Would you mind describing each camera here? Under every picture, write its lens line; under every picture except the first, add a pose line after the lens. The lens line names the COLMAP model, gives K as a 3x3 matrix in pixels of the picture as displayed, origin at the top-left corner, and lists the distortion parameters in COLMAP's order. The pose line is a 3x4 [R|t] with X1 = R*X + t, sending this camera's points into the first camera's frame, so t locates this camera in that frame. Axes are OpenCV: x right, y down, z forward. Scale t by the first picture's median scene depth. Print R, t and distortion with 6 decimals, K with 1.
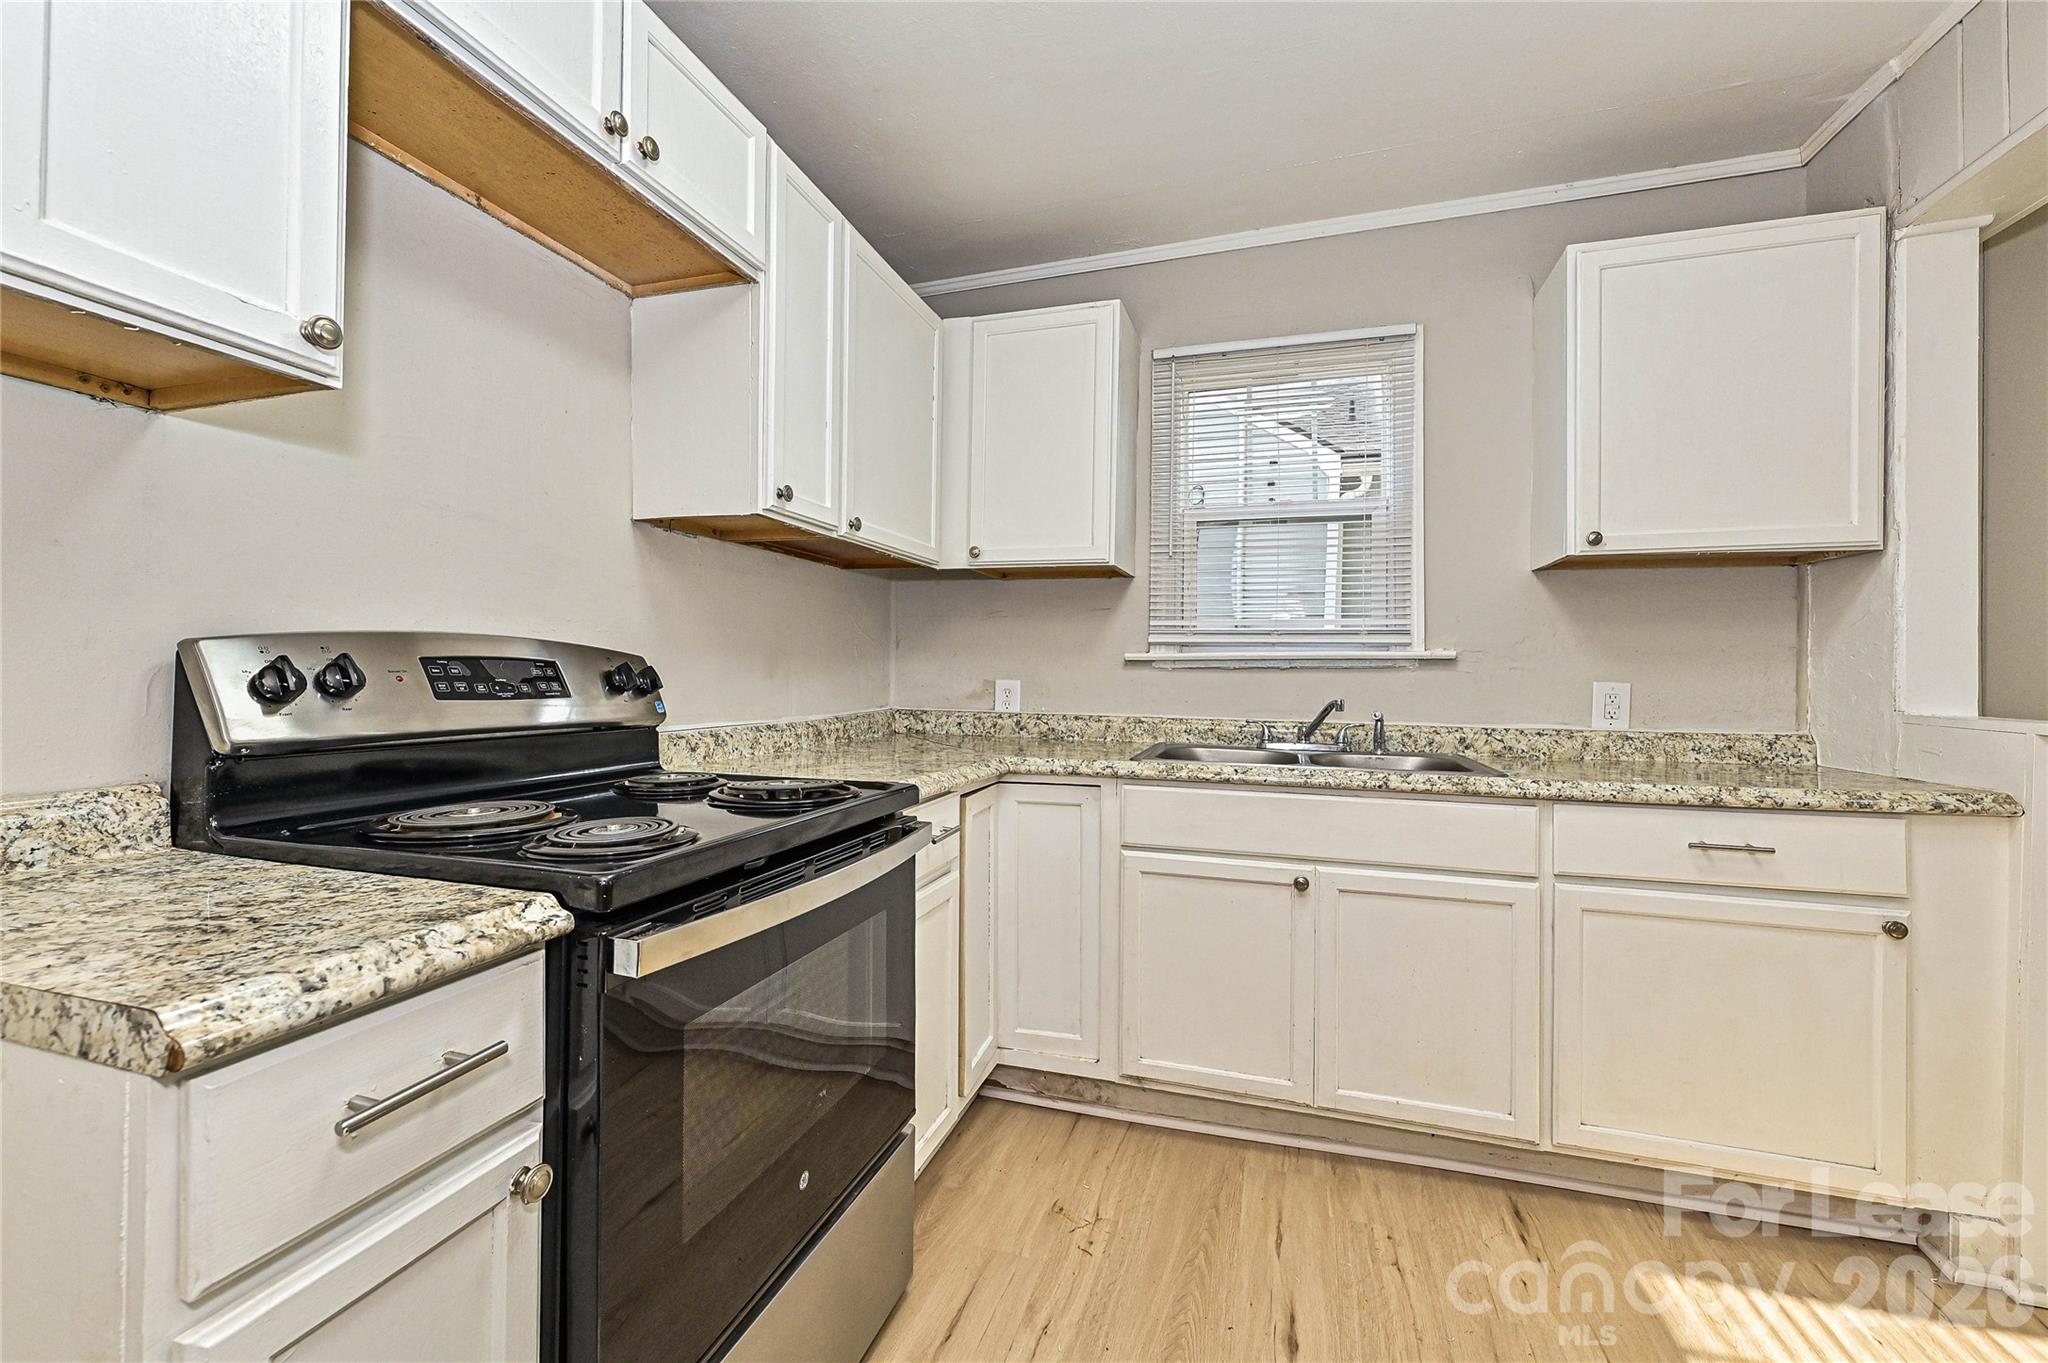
lens RADIAL K [[821.3, 0, 1025.0], [0, 821.3, 667.2], [0, 0, 1]] dist [-0.003435, 0.000117]
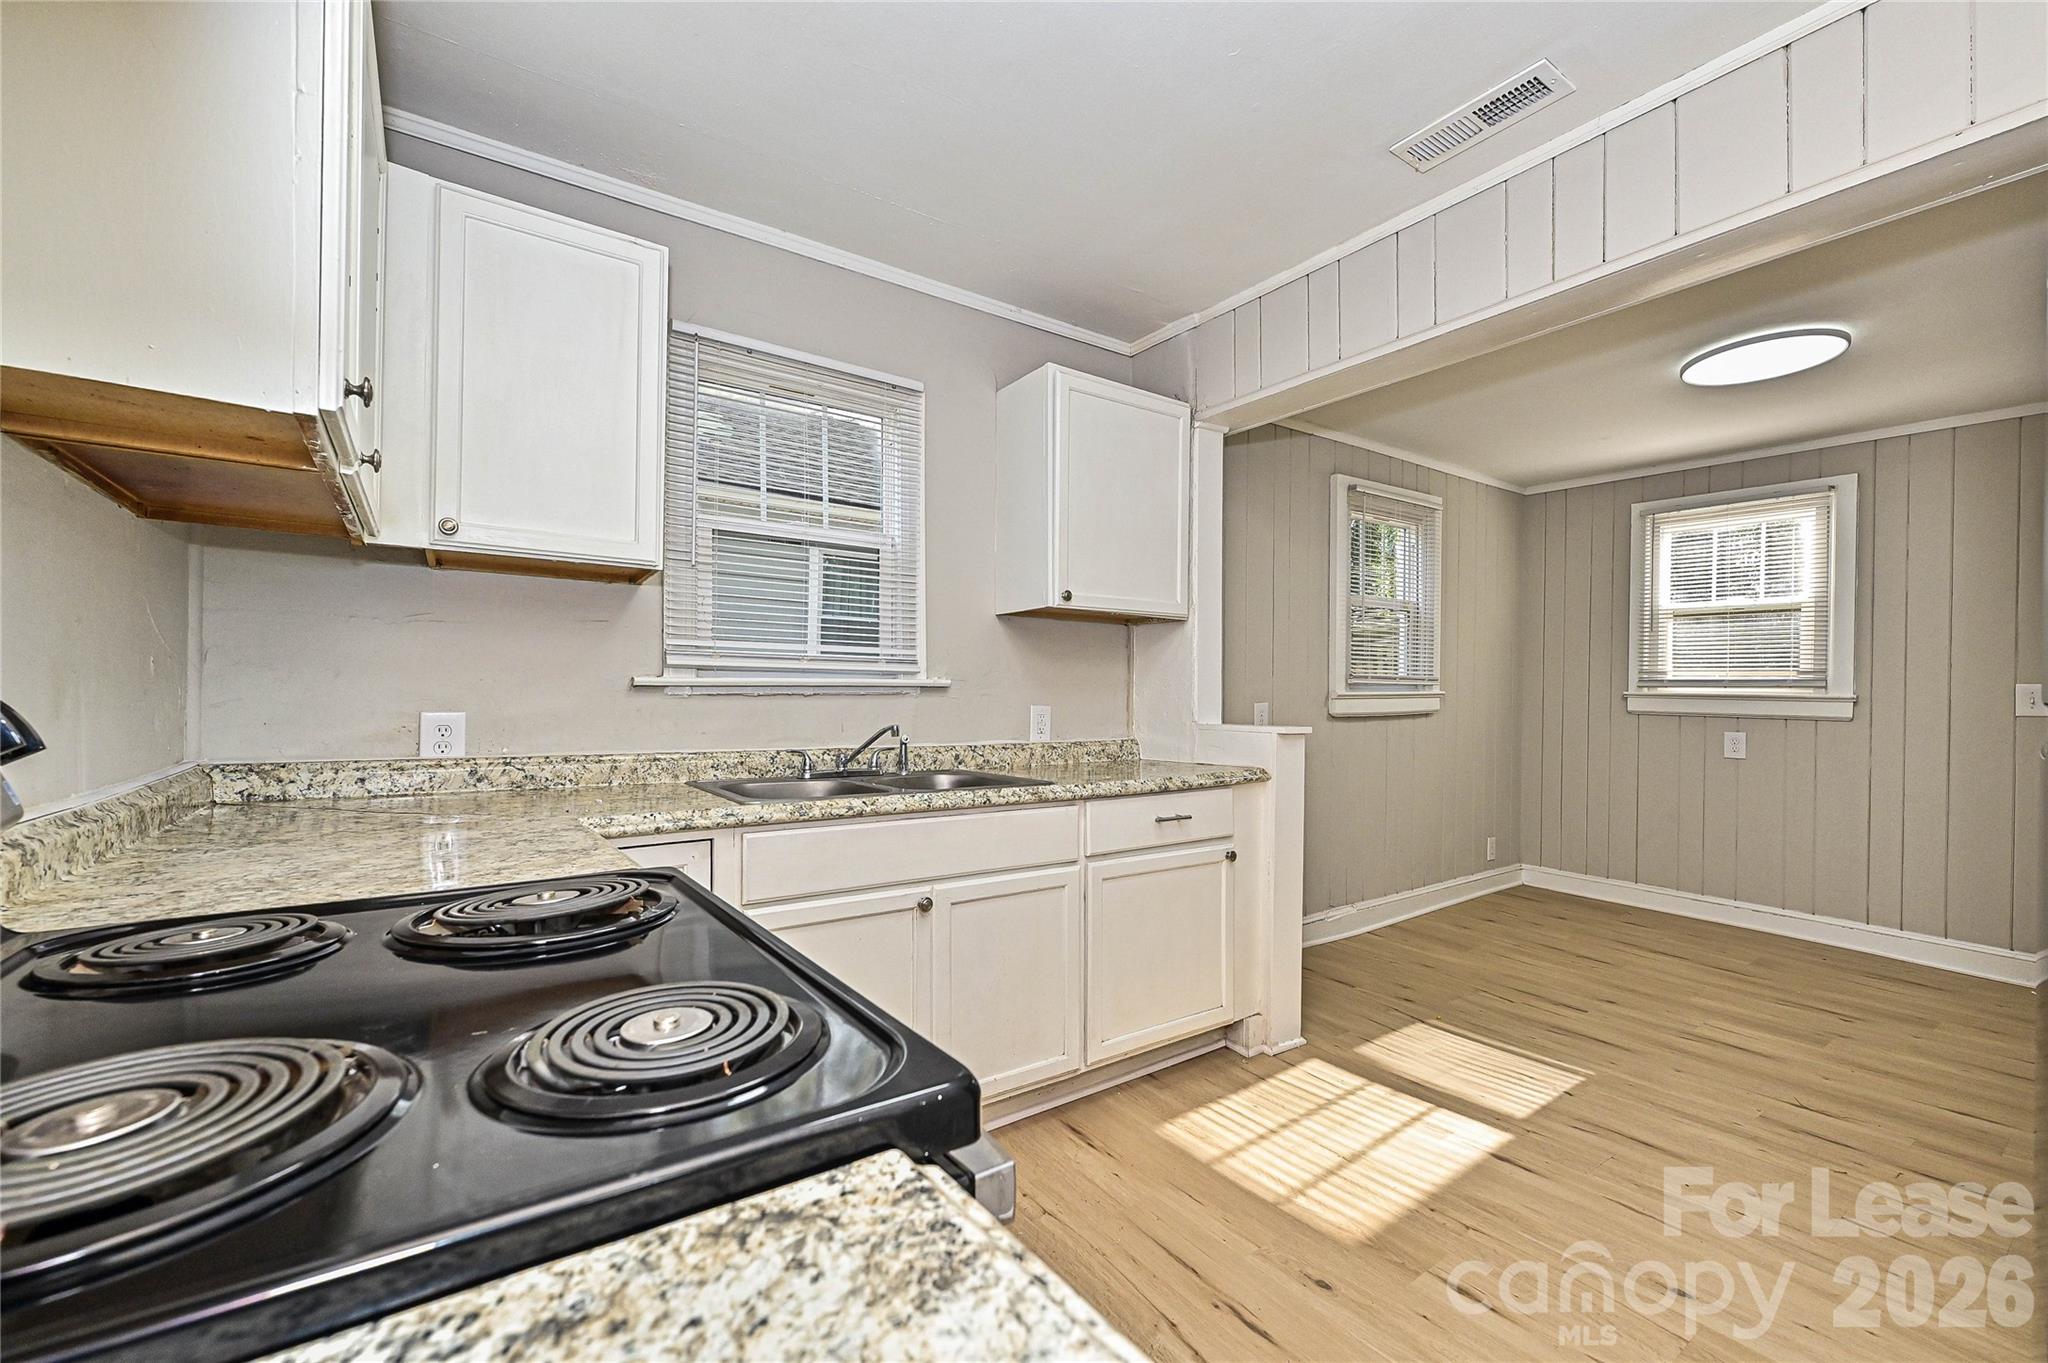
lens RADIAL K [[821.3, 0, 1035.3], [0, 821.3, 694.6], [0, 0, 1]] dist [-0.003435, 0.000117]
pose [[0.612079, -0.002223, 0.790793, -0.366690], [-0.003698, 0.999977, 0.005673, -0.006874], [-0.790788, -0.006397, 0.612057, 0.240973]]
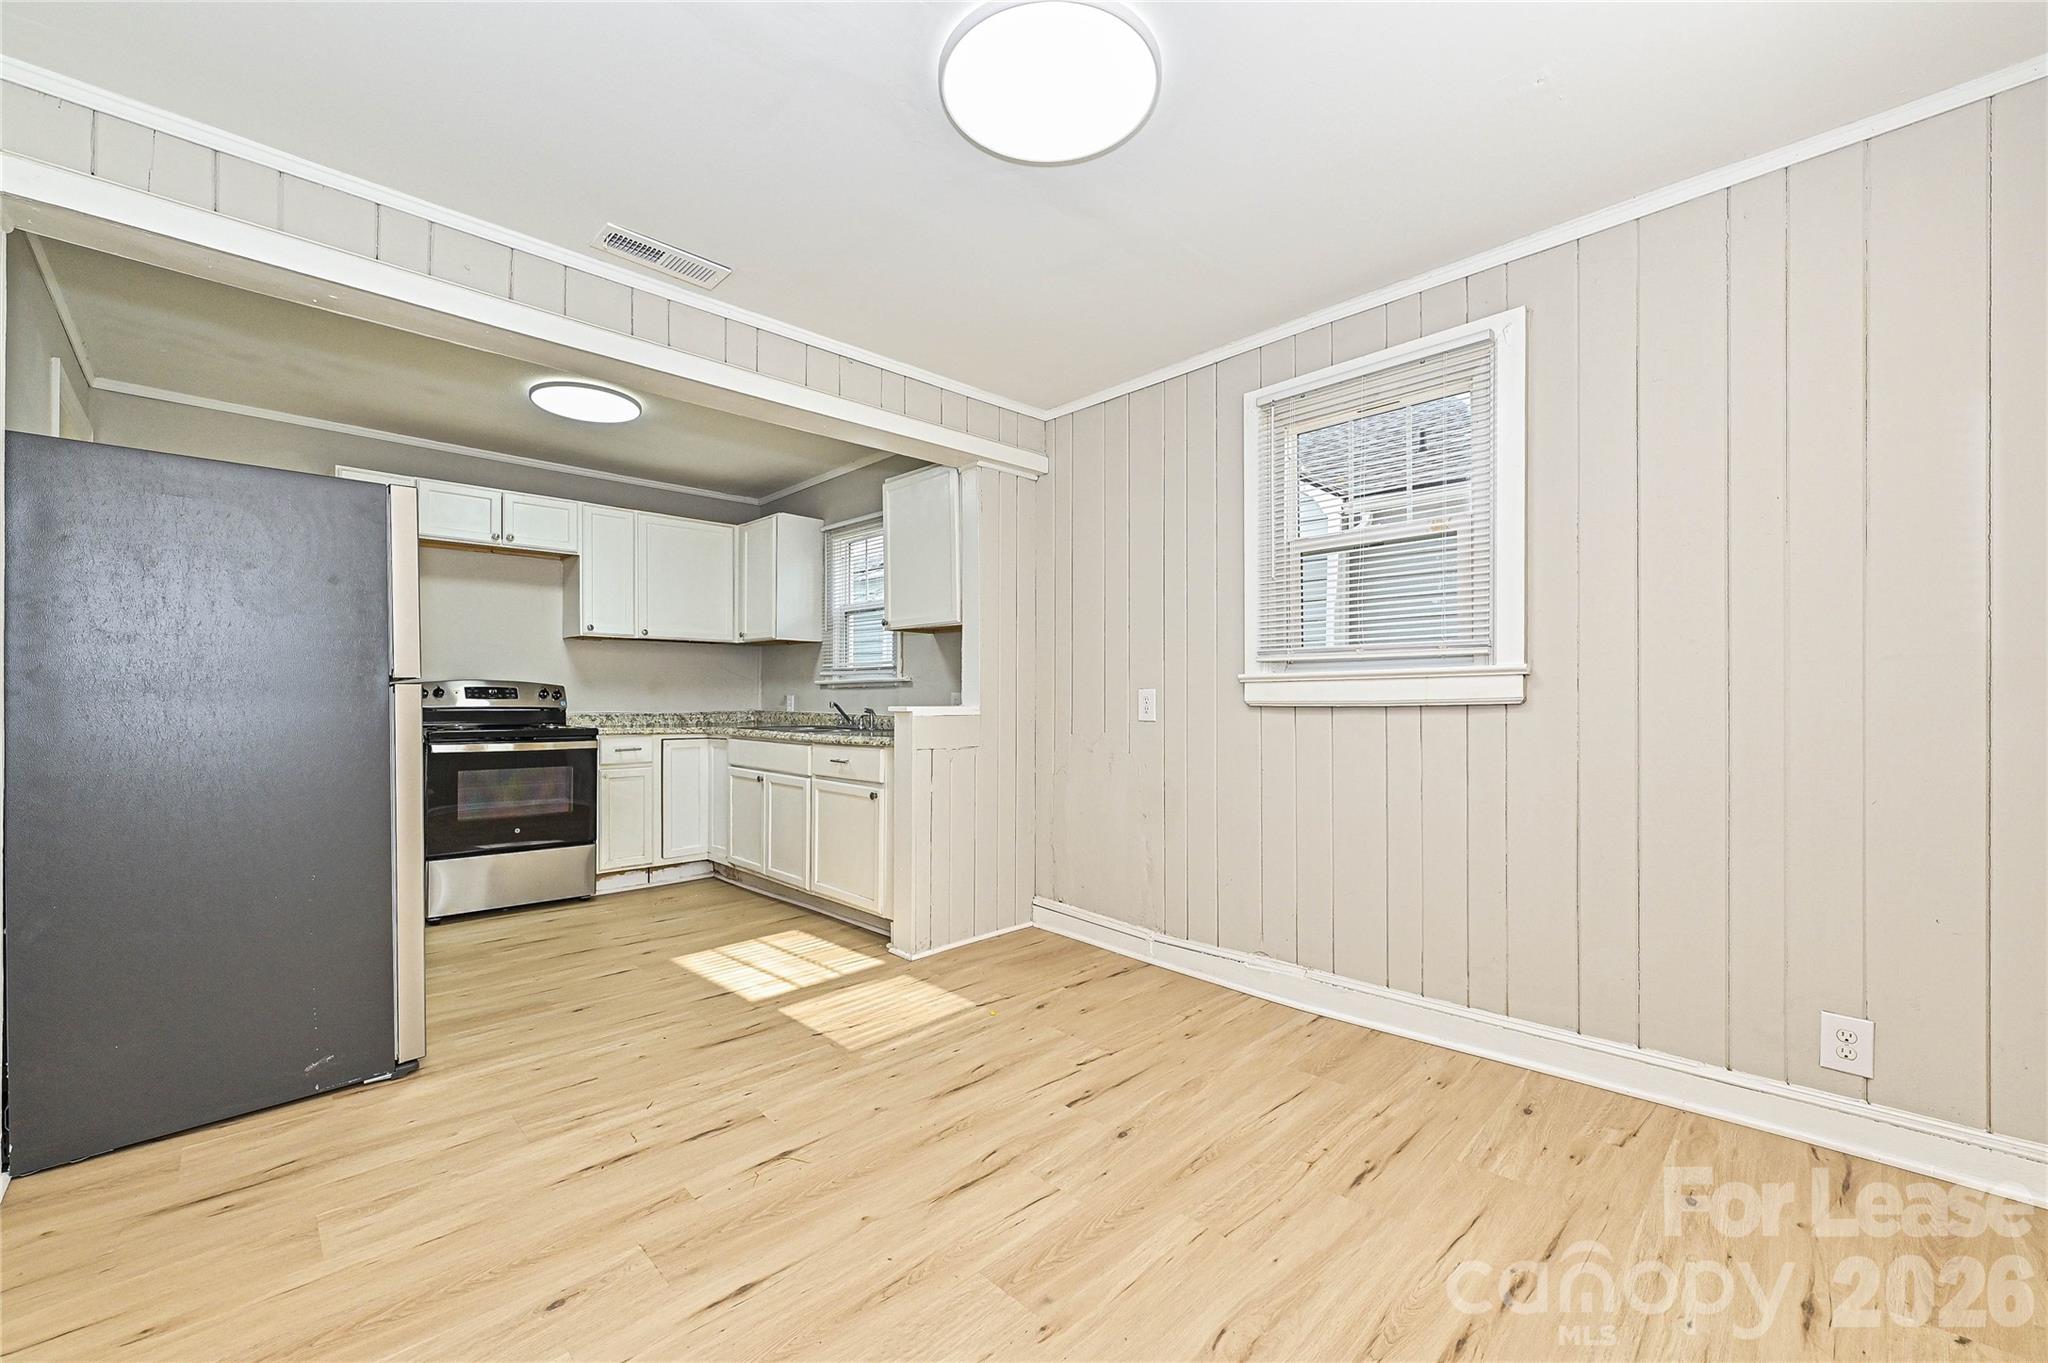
lens RADIAL K [[821.3, 0, 1033.6], [0, 821.3, 696.5], [0, 0, 1]] dist [-0.003435, 0.000117]
pose [[0.884410, -0.008188, -0.466638, 1.986129], [0.009740, 0.999952, 0.000913, 0.031462], [0.466608, -0.005352, 0.884448, -0.659499]]
